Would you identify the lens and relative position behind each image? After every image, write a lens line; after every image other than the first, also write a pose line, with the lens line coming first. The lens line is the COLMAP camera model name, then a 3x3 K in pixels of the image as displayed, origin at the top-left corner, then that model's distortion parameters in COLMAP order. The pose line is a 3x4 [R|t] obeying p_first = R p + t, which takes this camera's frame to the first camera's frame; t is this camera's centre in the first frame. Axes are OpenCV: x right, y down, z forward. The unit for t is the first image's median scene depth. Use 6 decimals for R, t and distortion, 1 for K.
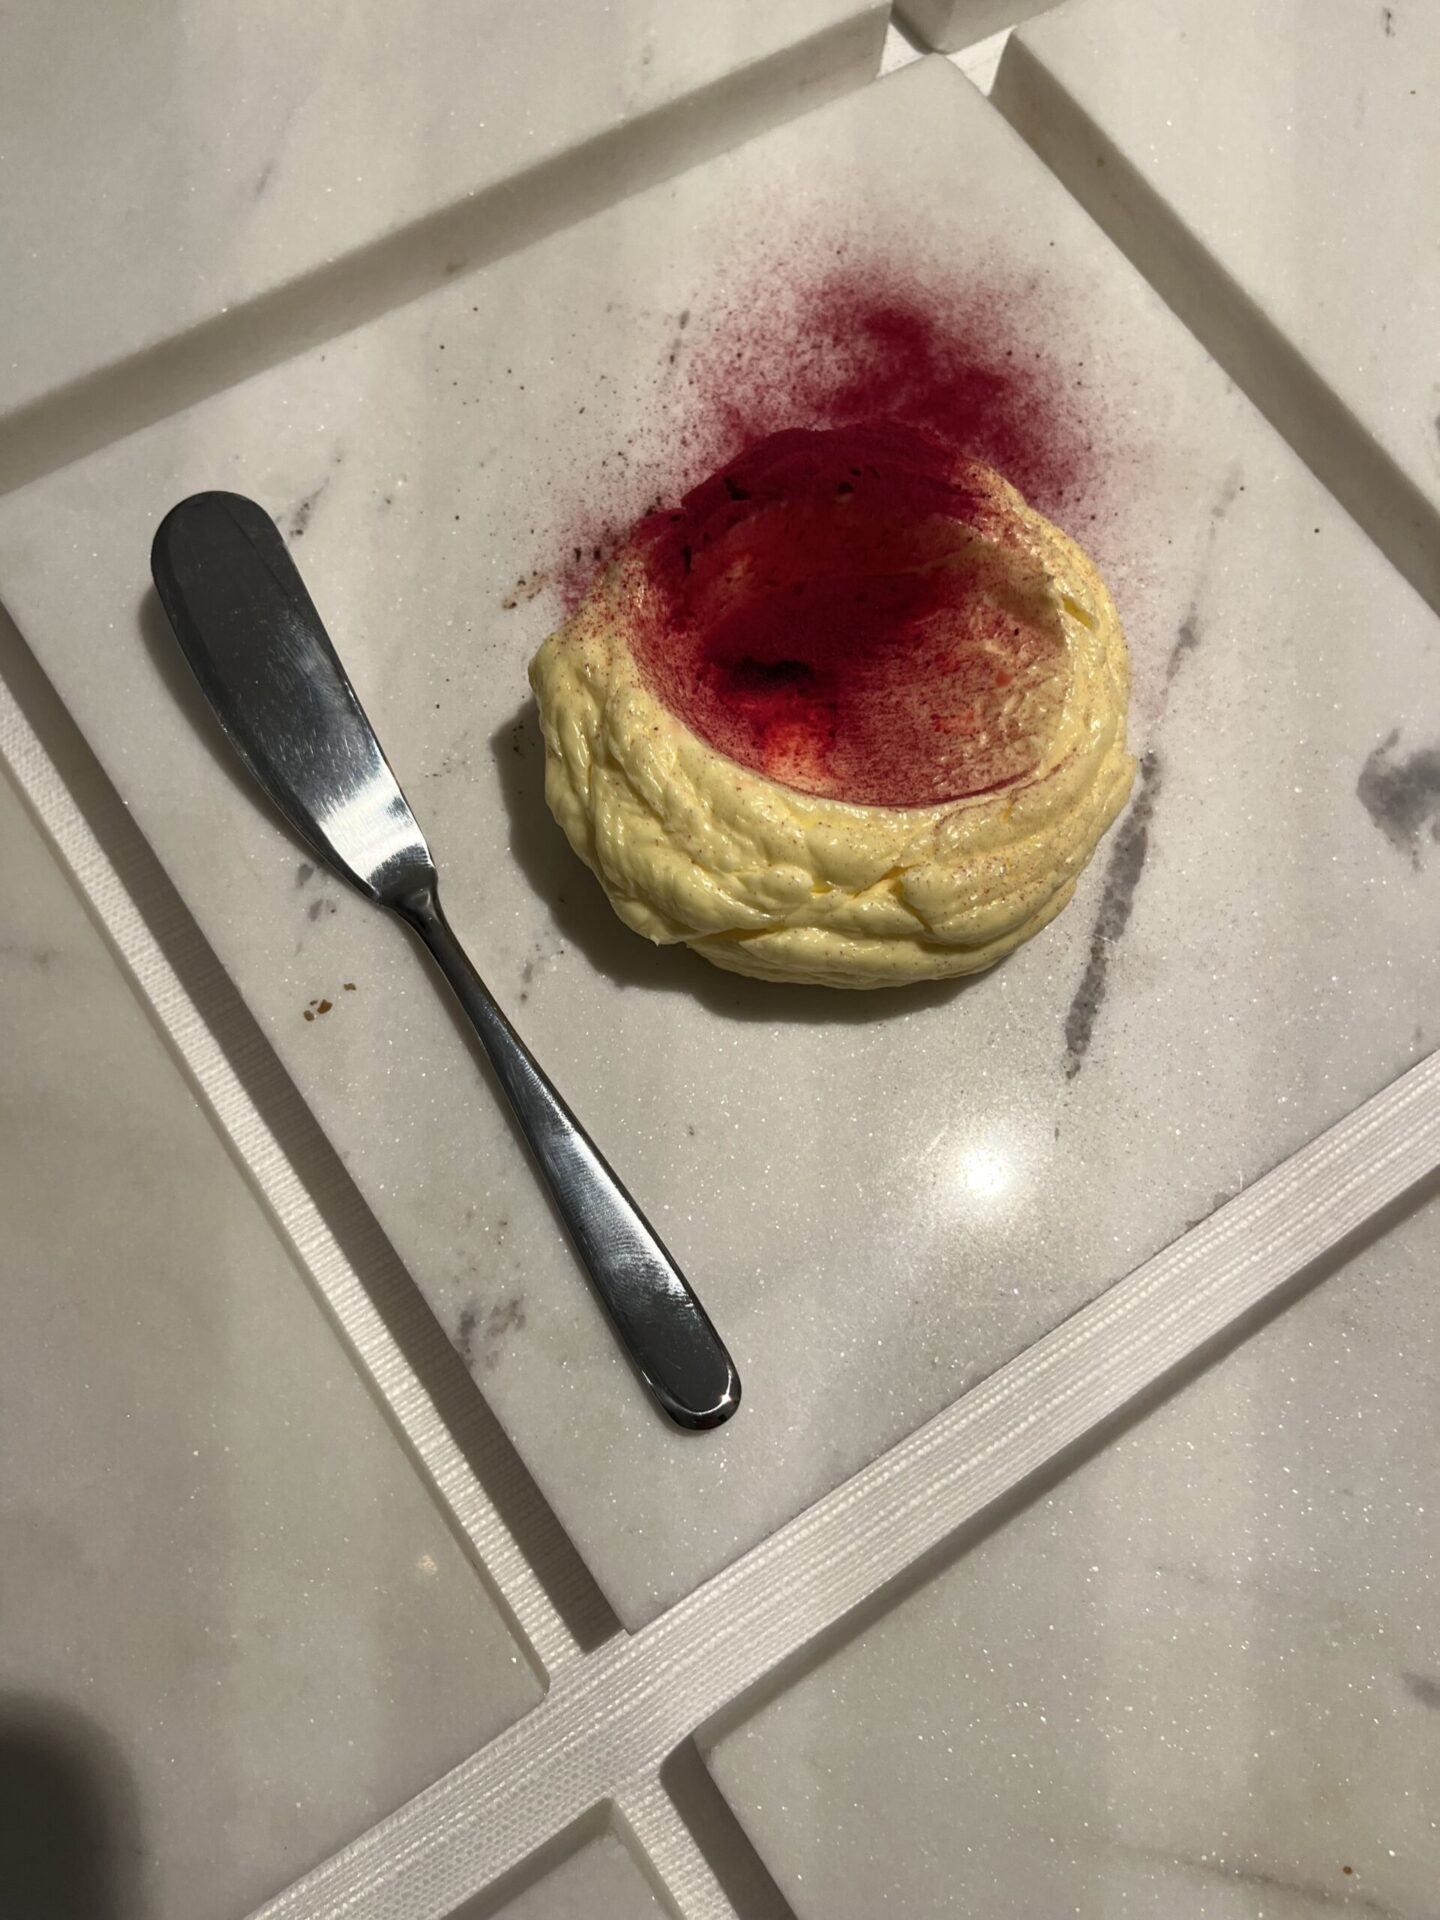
lens RADIAL K [[1493.6, 0, 717.7], [0, 1493.6, 956.5], [0, 0, 1]] dist [0.064699, -0.103022]
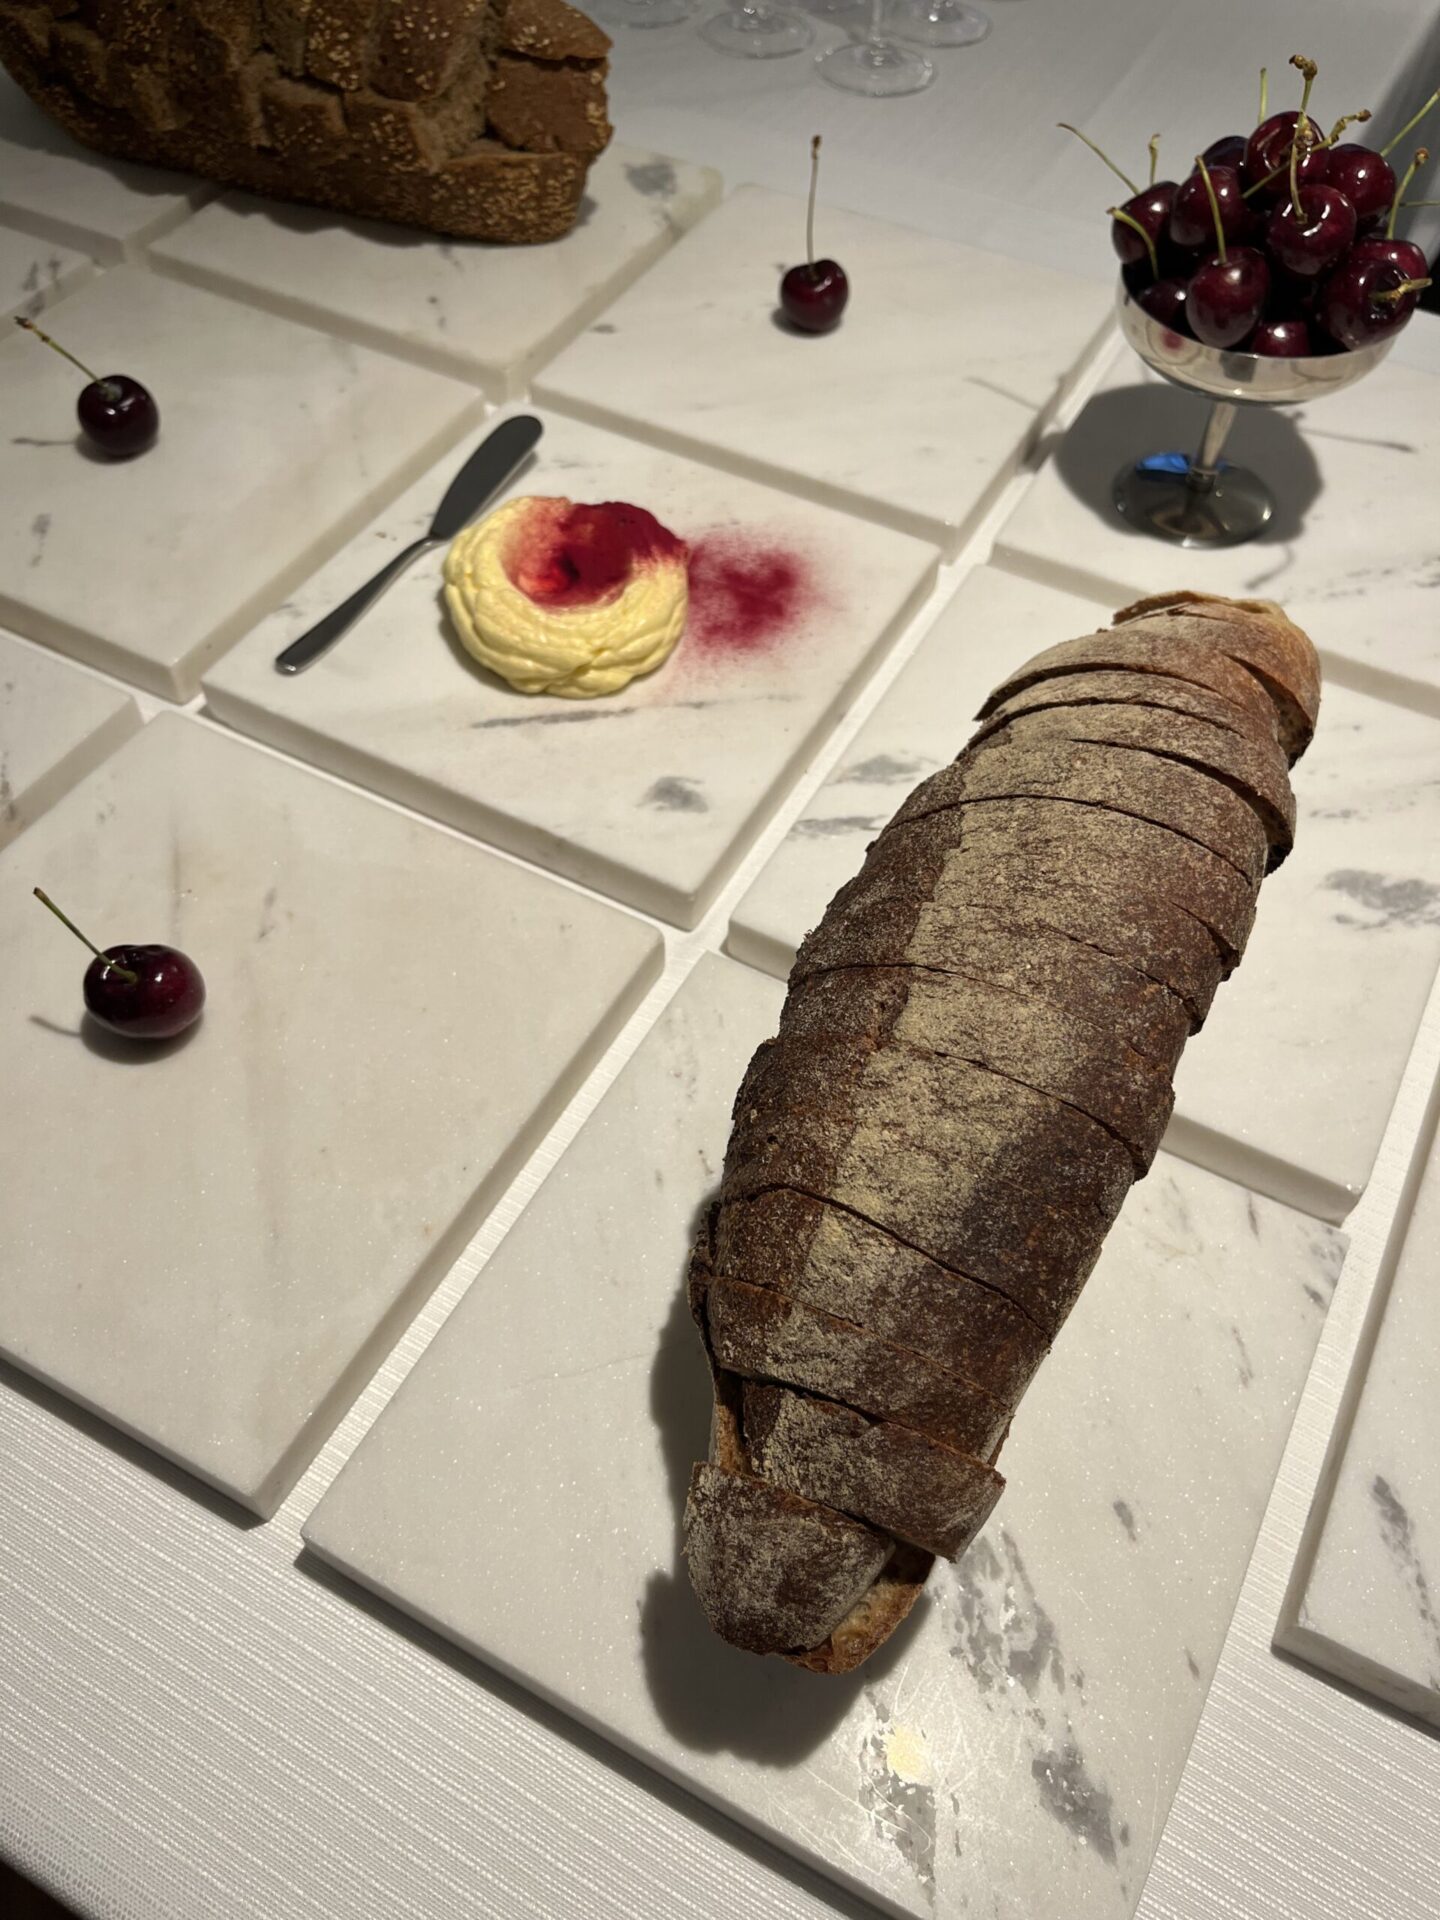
lens RADIAL K [[1493.6, 0, 717.7], [0, 1493.6, 956.5], [0, 0, 1]] dist [0.064699, -0.103022]
pose [[0.462440, 0.664024, -0.587555, 2.038086], [-0.838354, 0.543187, -0.045952, 0.062683], [0.288638, 0.513829, 0.807879, -0.585504]]
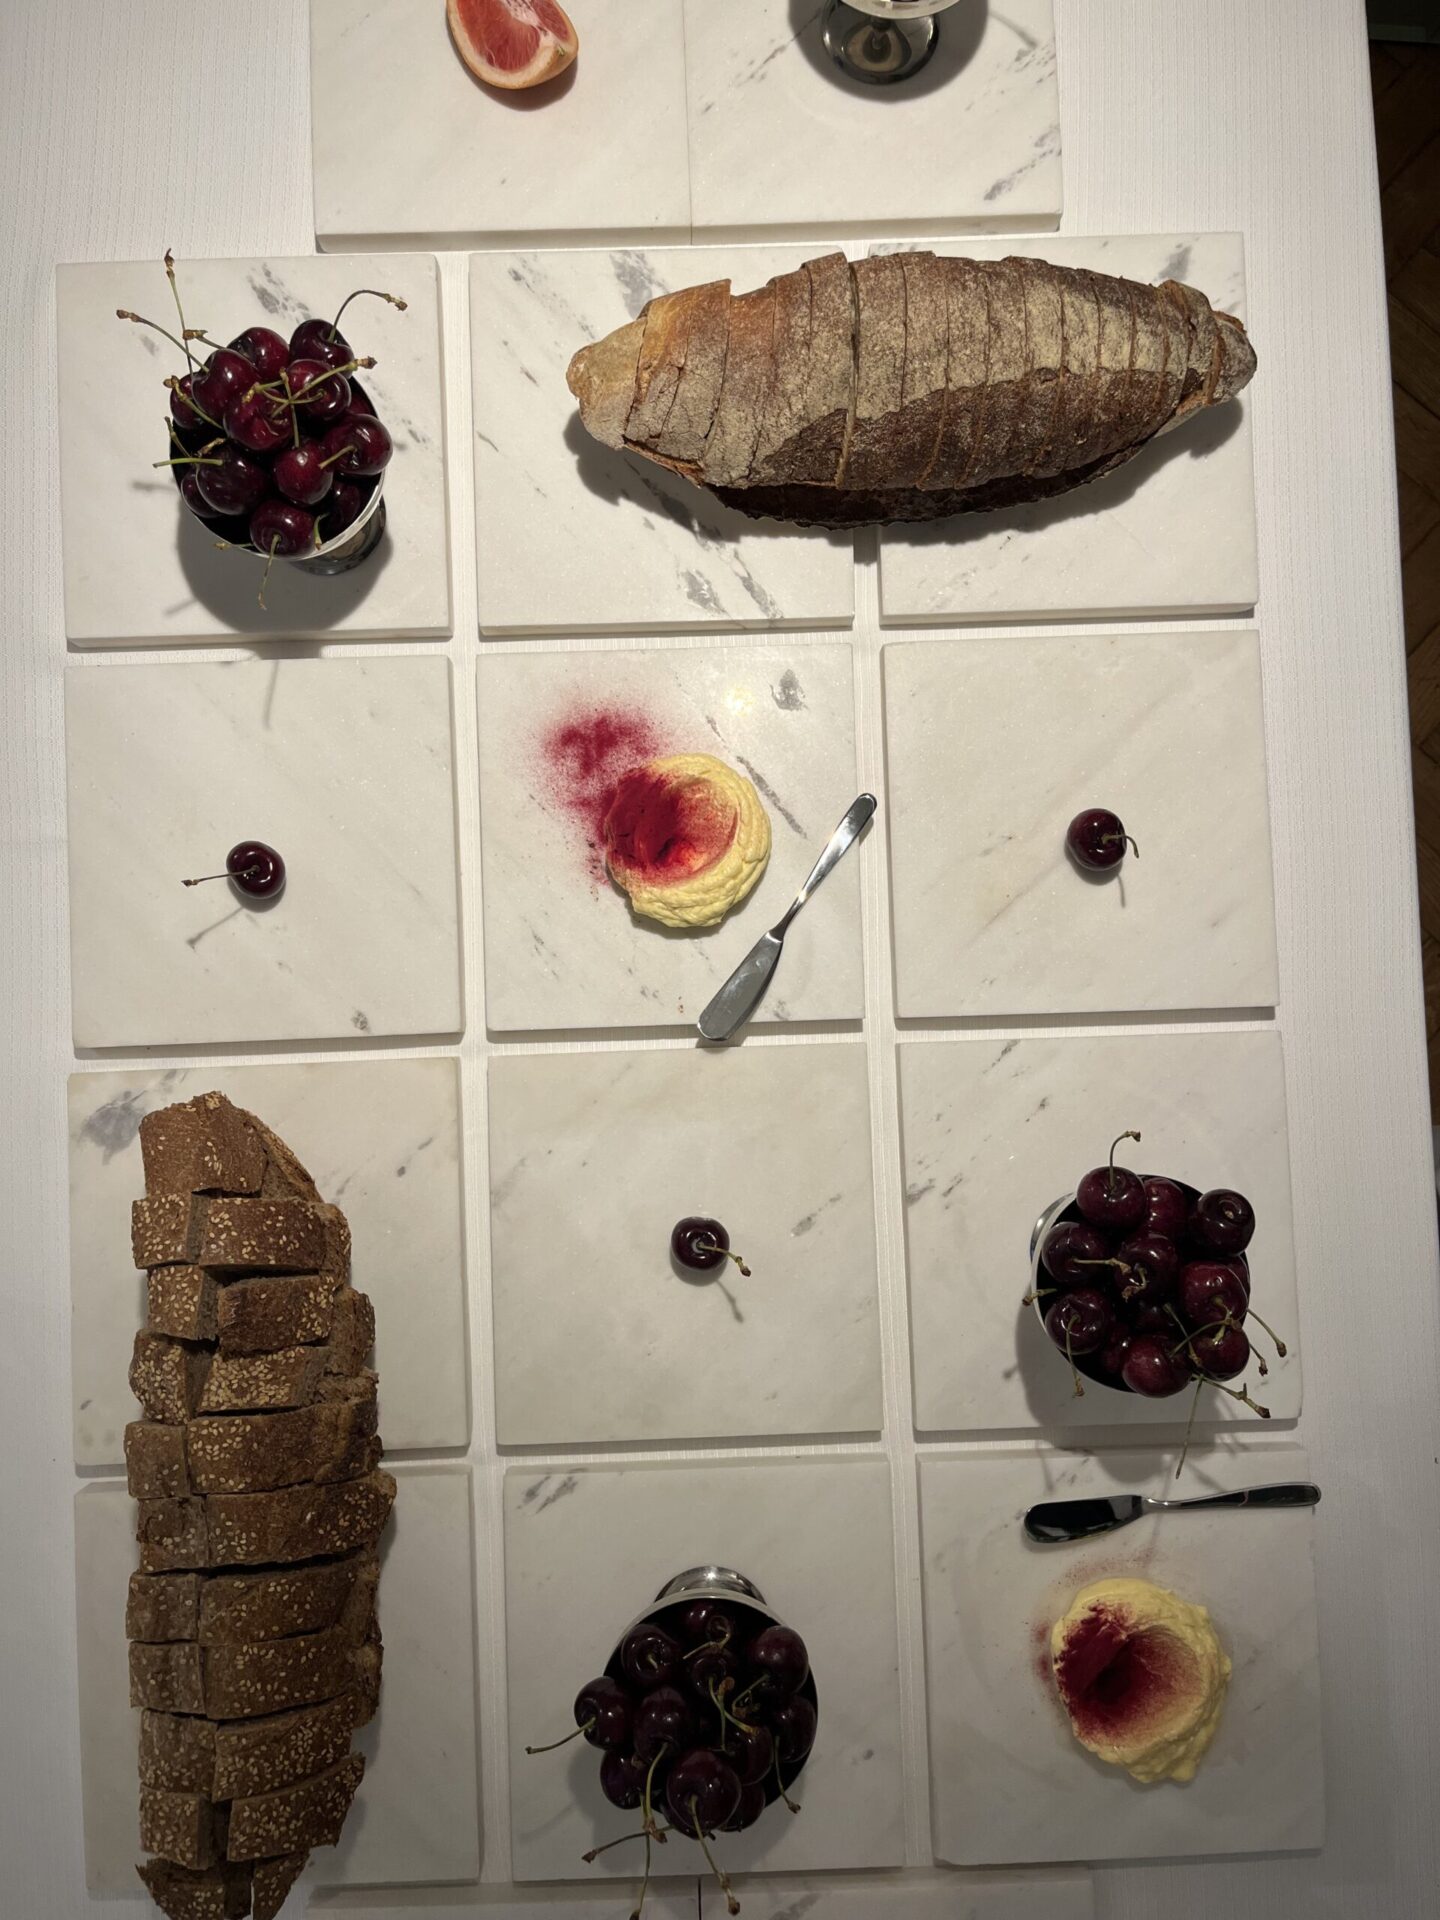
lens RADIAL K [[1493.6, 0, 717.7], [0, 1493.6, 956.5], [0, 0, 1]] dist [0.064699, -0.103022]
pose [[0.527852, -0.848549, -0.036569, 0.015864], [0.817862, 0.496207, 0.291342, -0.995490], [-0.229072, -0.183694, 0.955920, -2.414402]]
